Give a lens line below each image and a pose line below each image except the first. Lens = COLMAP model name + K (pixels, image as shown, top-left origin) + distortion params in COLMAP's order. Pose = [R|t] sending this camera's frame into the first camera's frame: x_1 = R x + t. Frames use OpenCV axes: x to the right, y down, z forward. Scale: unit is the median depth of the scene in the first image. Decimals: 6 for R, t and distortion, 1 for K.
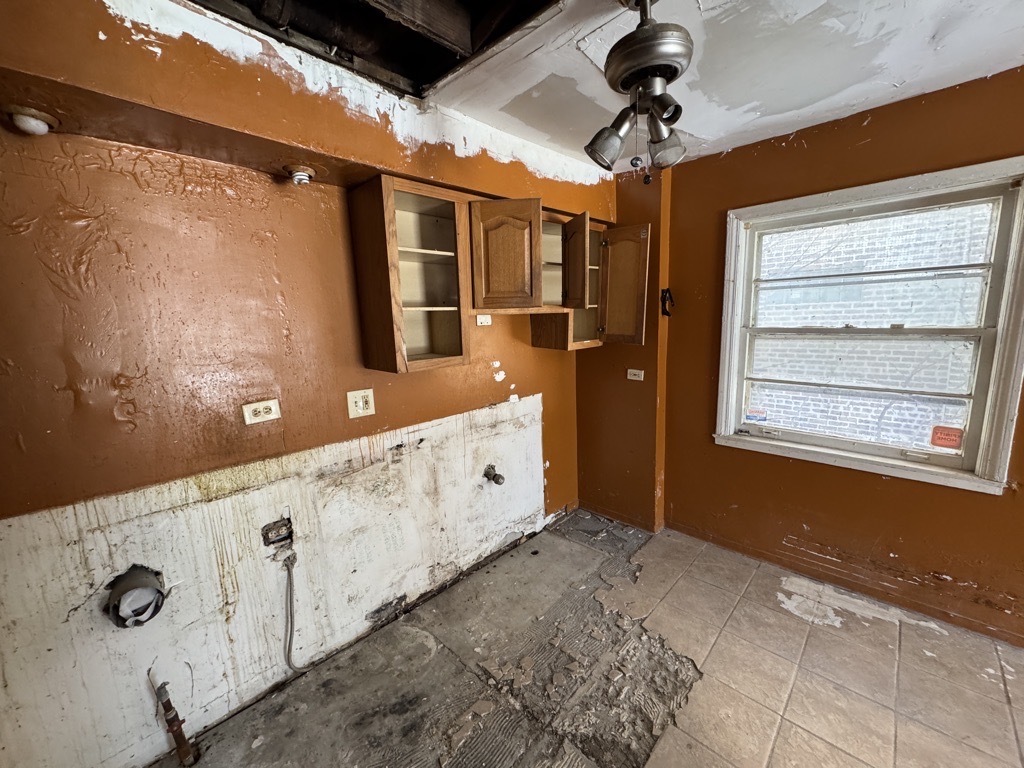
lens RADIAL K [[405.7, 0, 511.2], [0, 405.7, 383.2], [0, 0, 1]] dist [0.001145, -0.000409]
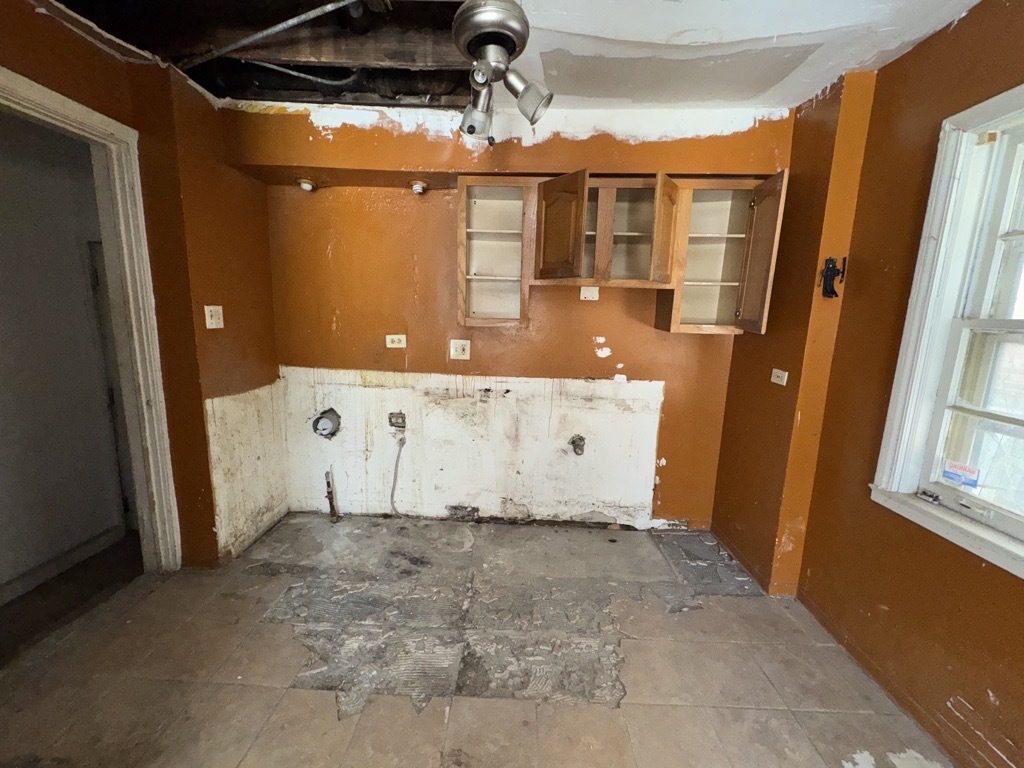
lens RADIAL K [[405.7, 0, 510.1], [0, 405.7, 382.8], [0, 0, 1]] dist [0.001145, -0.000409]
pose [[0.677795, 0.176500, -0.713752, 0.692567], [-0.172452, 0.981842, 0.079030, 0.021894], [0.714741, 0.069522, 0.695926, 0.176413]]
